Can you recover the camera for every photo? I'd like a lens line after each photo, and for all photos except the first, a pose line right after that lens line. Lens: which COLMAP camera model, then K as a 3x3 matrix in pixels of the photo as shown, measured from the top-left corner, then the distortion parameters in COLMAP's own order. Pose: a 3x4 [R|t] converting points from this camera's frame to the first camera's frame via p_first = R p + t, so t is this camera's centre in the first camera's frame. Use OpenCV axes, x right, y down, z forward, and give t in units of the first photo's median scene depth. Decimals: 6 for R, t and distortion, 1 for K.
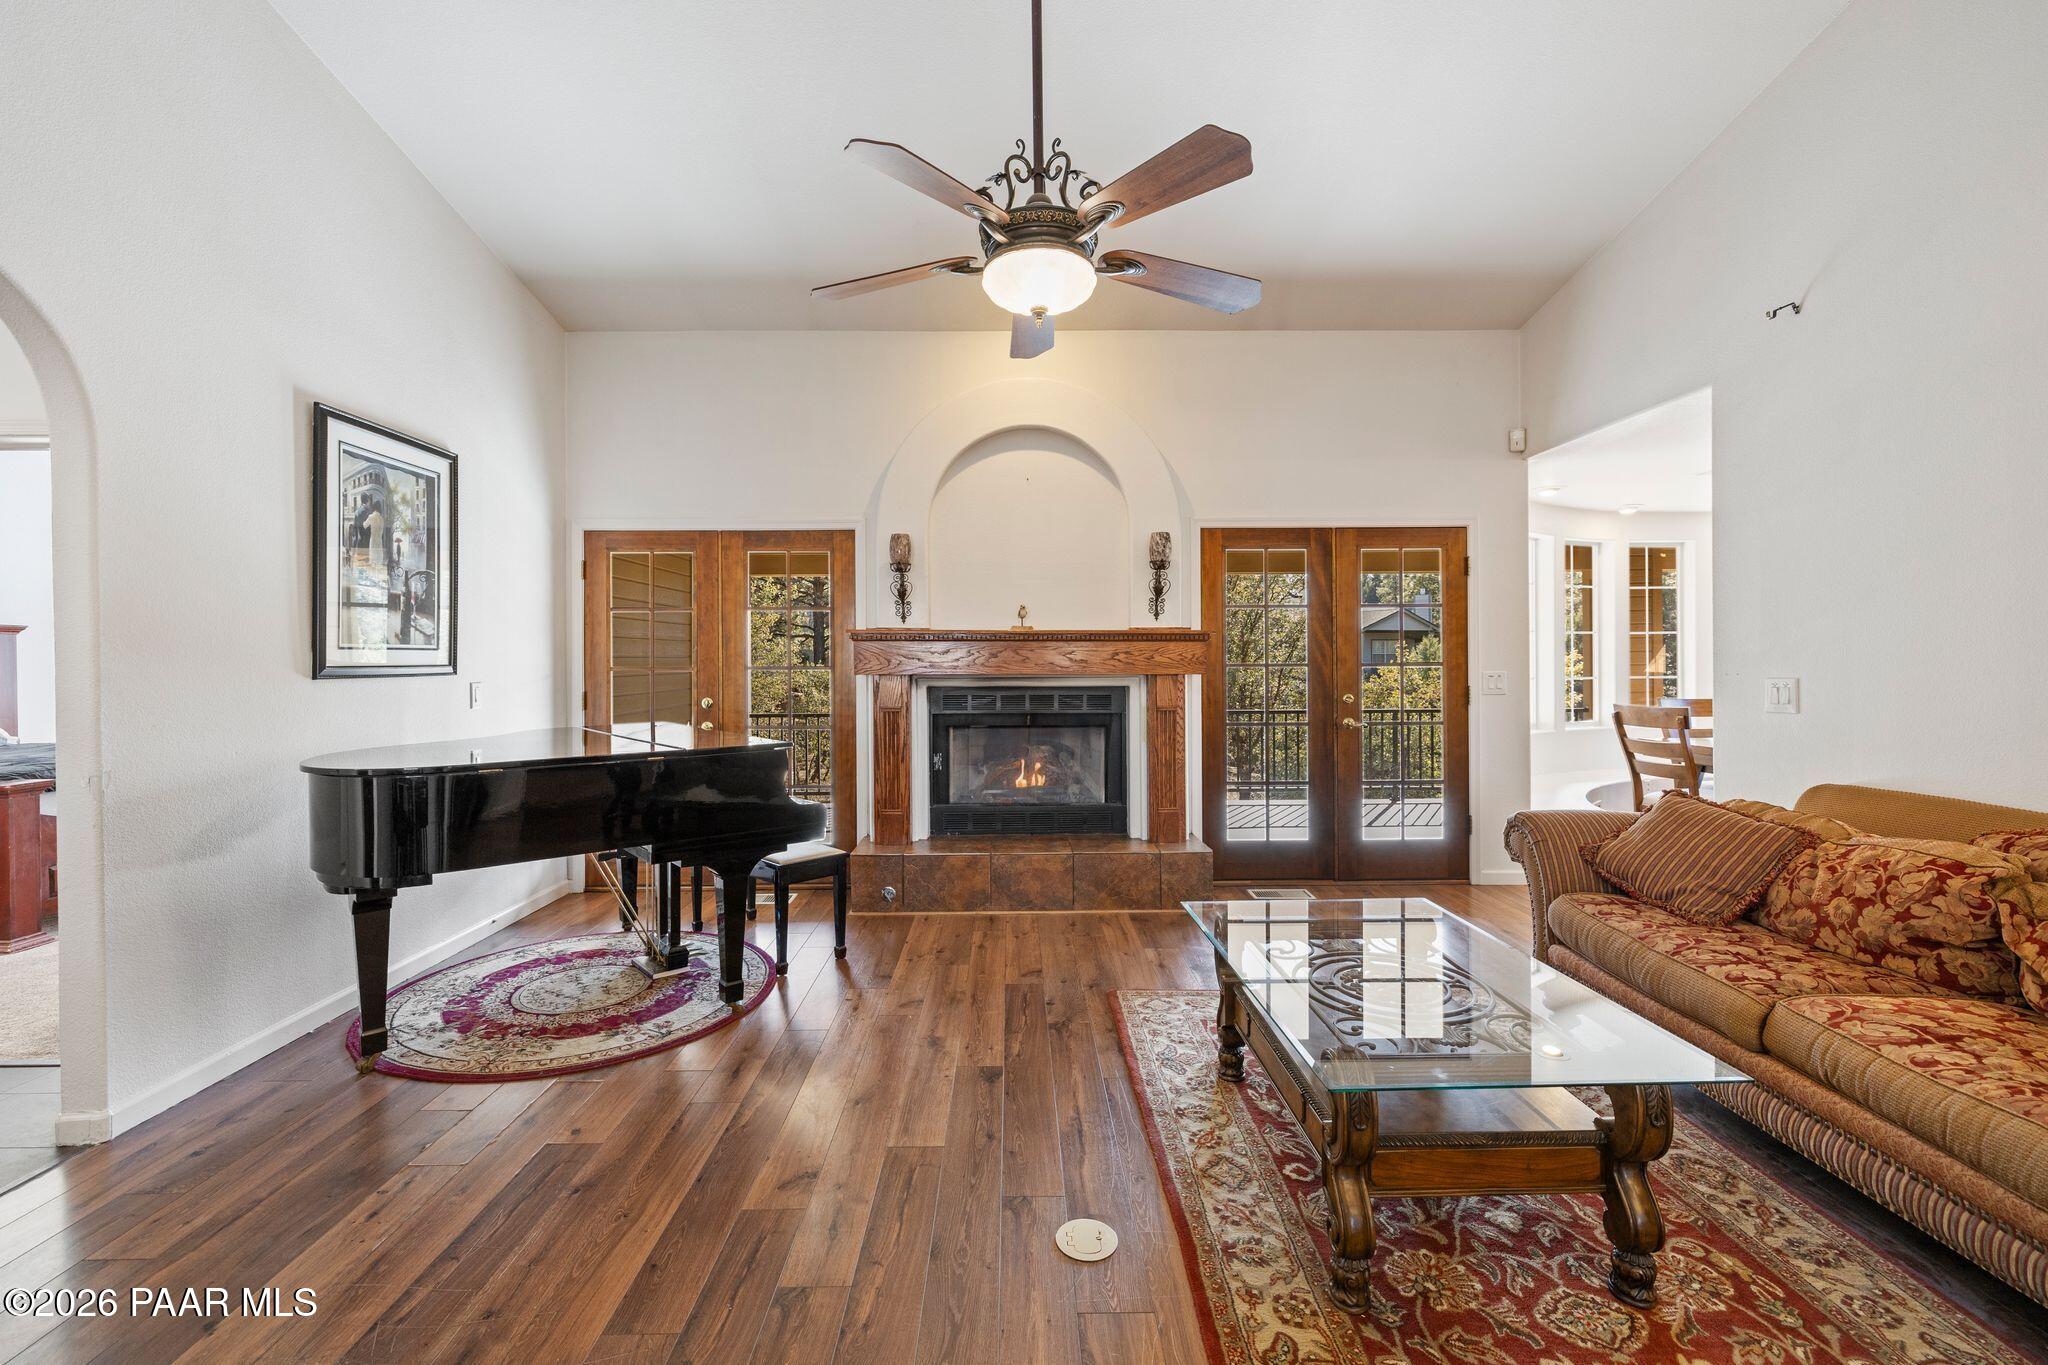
lens RADIAL K [[861.0, 0, 1023.7], [0, 861.0, 658.9], [0, 0, 1]] dist [0.000724, -0.000017]
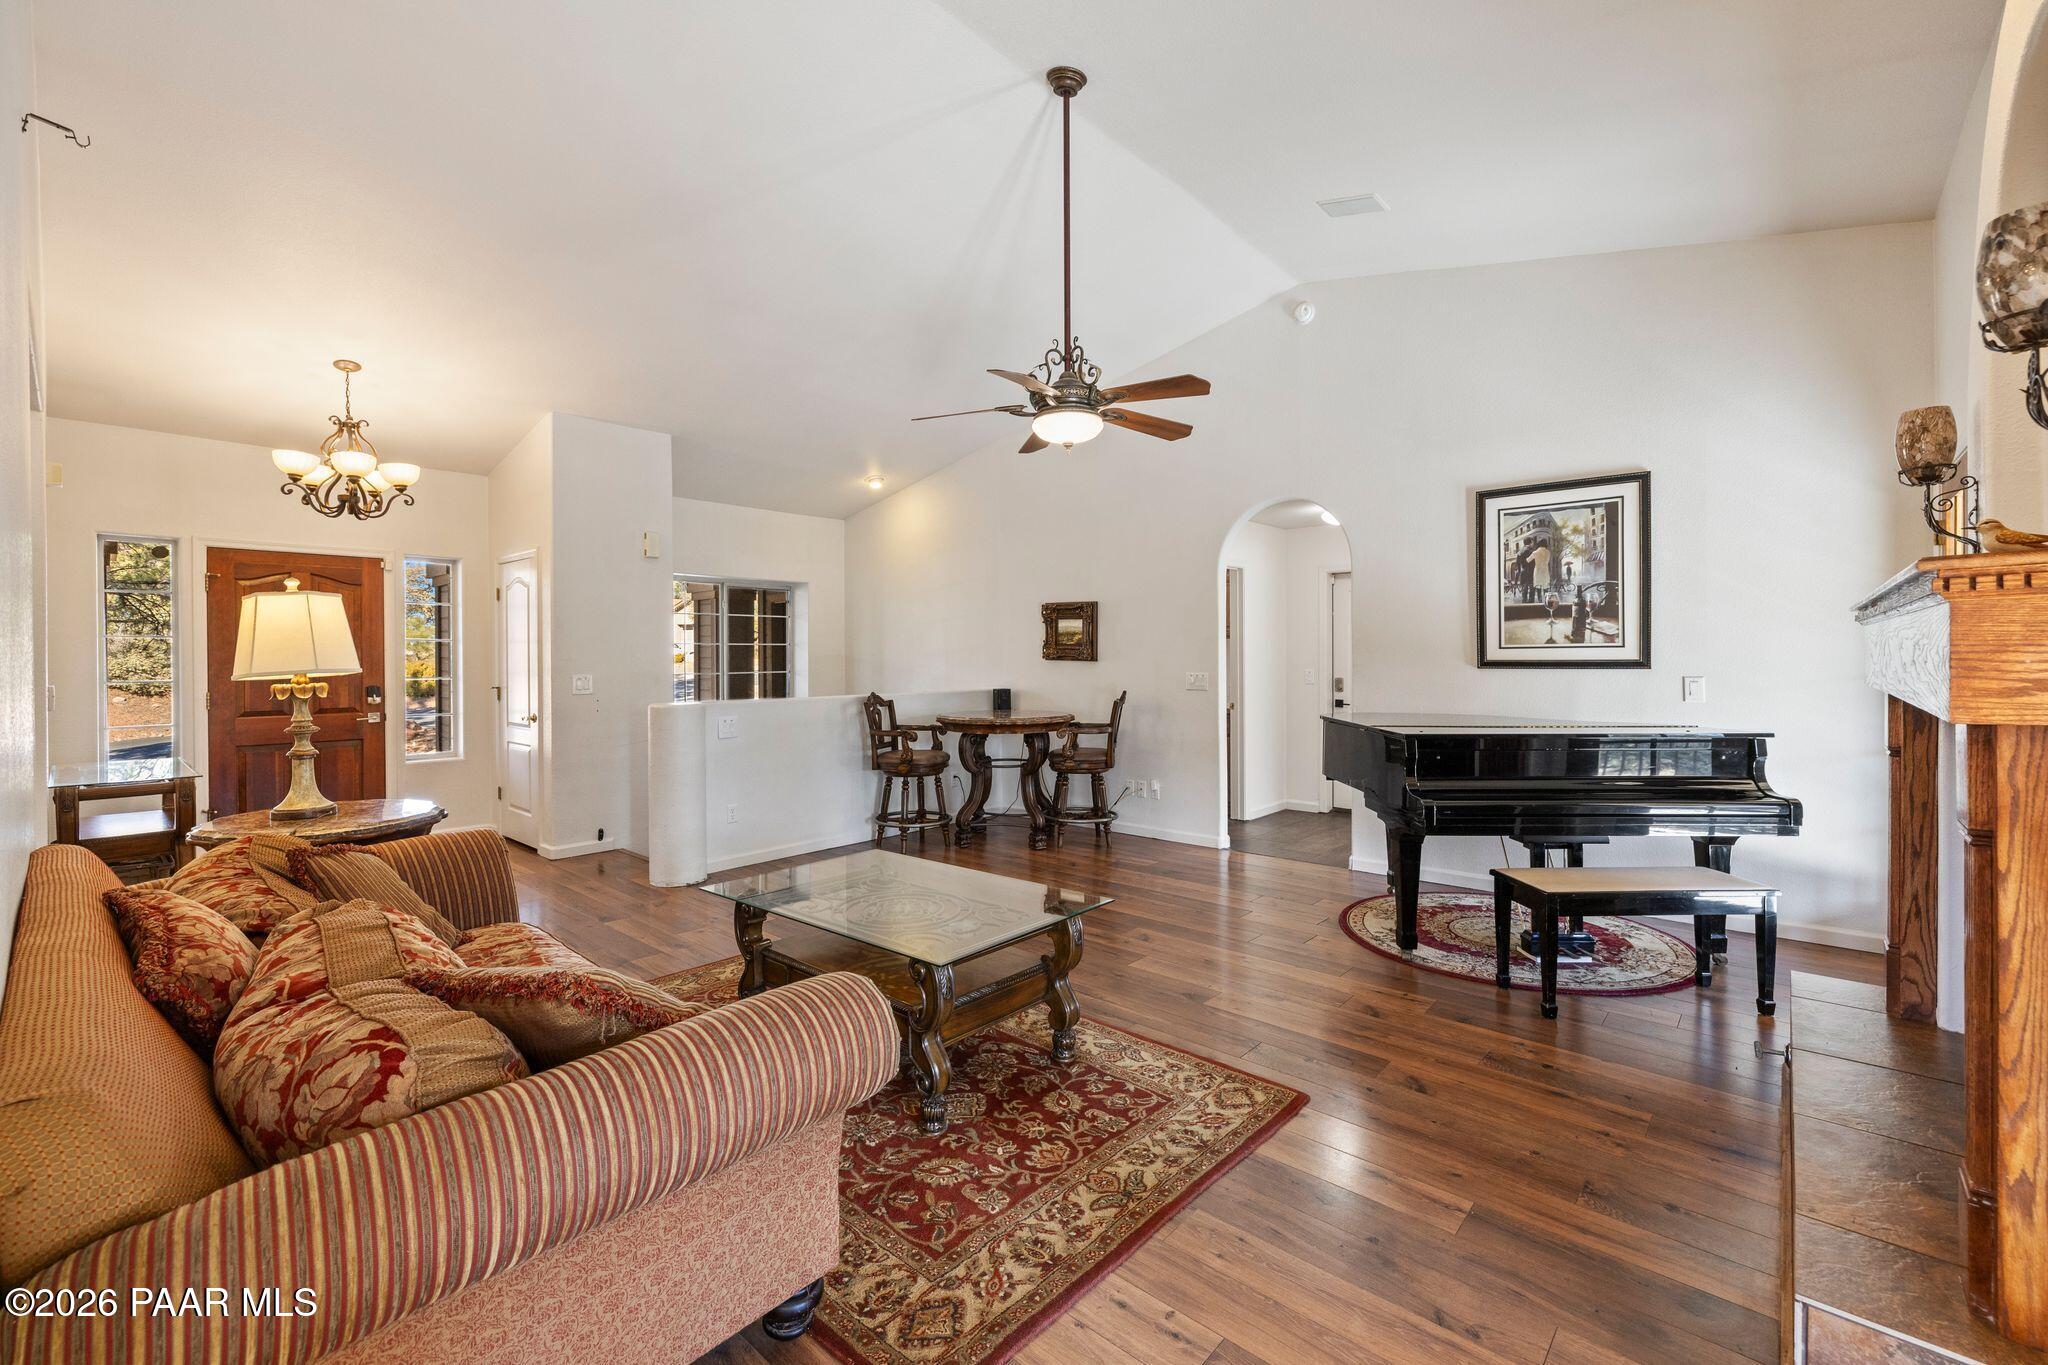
lens RADIAL K [[861.0, 0, 1023.7], [0, 861.0, 658.9], [0, 0, 1]] dist [0.000724, -0.000017]
pose [[-0.673116, 0.003563, -0.739528, 0.785006], [0.005344, 0.999986, -0.000046, 0.001781], [0.739517, -0.003983, -0.673126, 1.263615]]
